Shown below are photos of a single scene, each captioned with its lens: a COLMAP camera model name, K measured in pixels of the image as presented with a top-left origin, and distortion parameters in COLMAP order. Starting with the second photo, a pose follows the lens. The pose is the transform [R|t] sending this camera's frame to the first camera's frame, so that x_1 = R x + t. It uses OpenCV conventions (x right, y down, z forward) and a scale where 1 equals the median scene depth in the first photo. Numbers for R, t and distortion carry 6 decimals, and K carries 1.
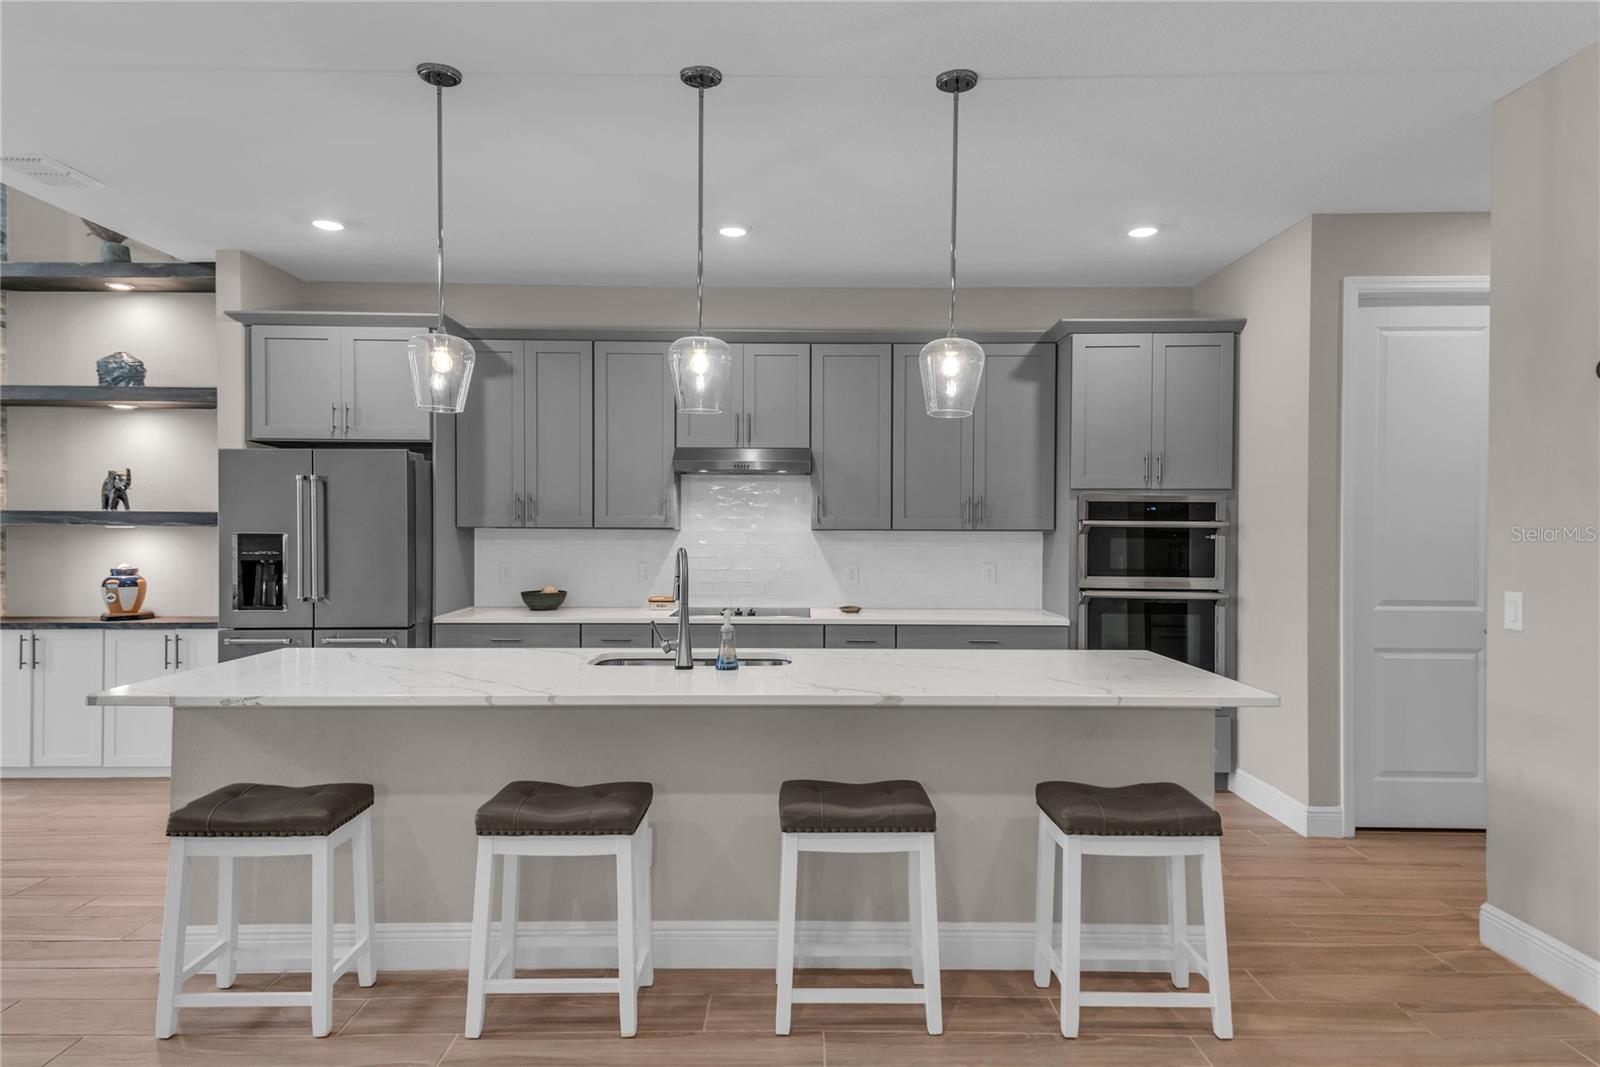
lens RADIAL K [[967.1, 0, 789.4], [0, 967.1, 536.6], [0, 0, 1]] dist [0.065715, -0.003477]
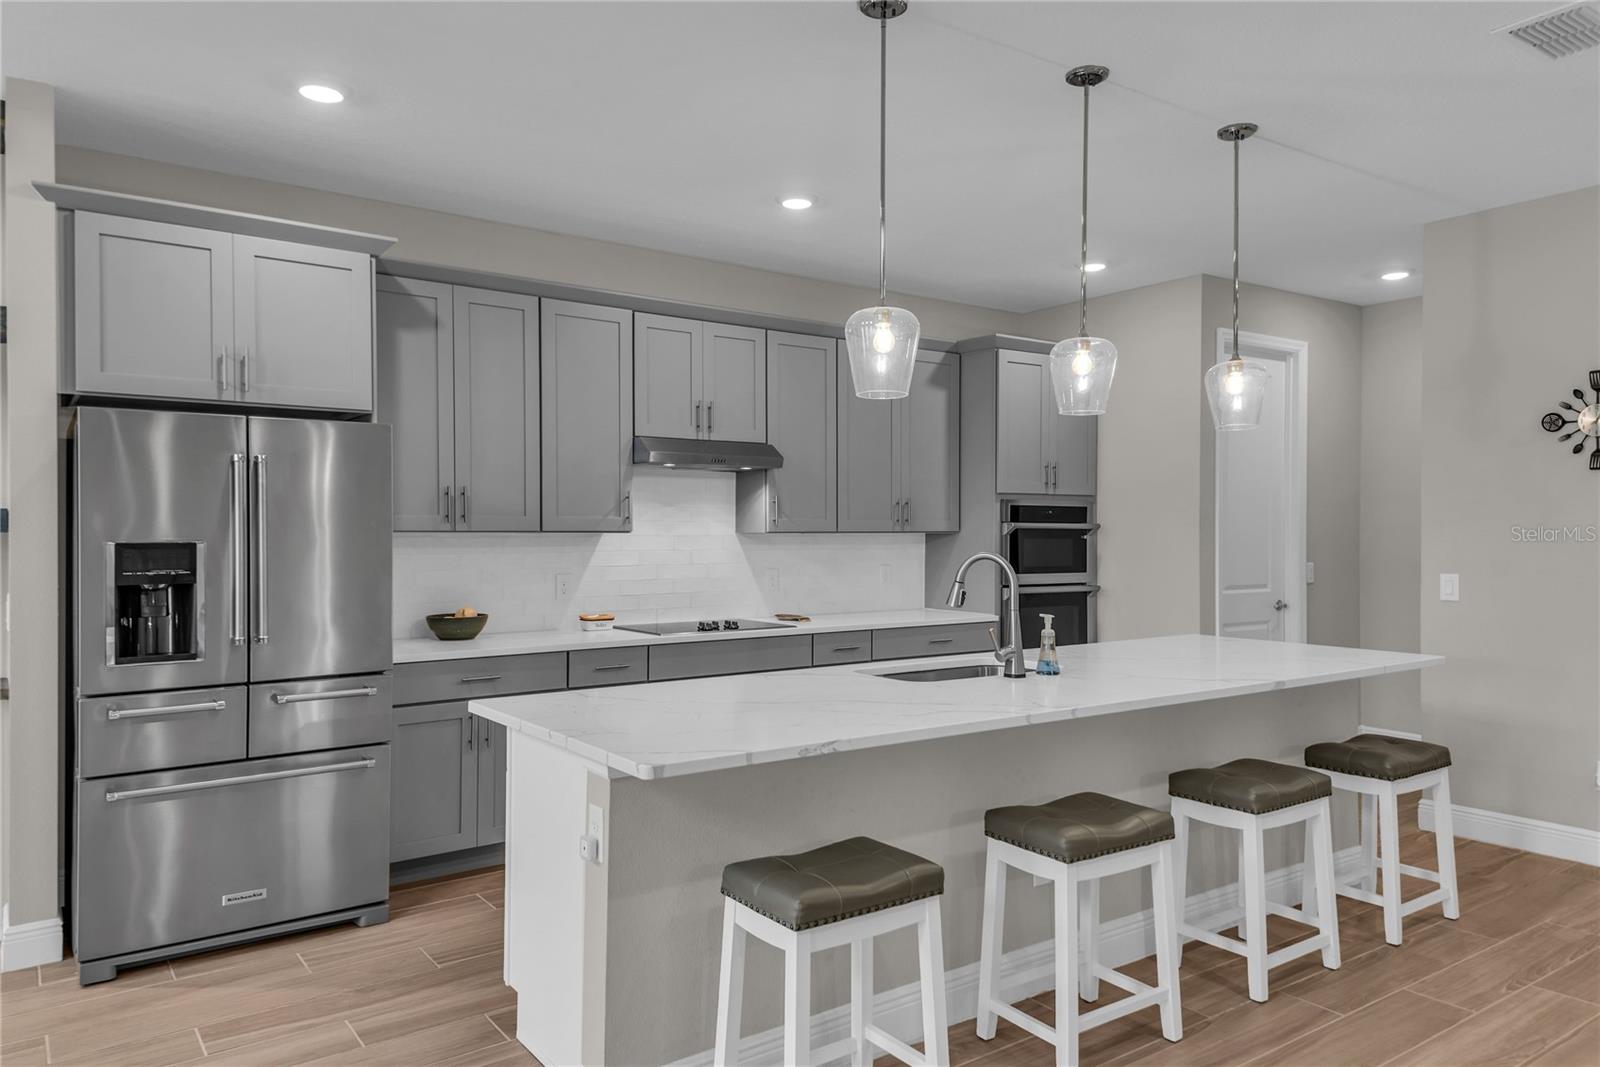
lens RADIAL K [[1093.5, 0, 785.1], [0, 1093.5, 524.8], [0, 0, 1]] dist [0.074636, -0.004113]
pose [[0.811710, -0.000629, 0.584060, -0.597456], [0.008356, 0.999910, -0.010536, -0.003349], [-0.584001, 0.013433, 0.811642, 0.158326]]
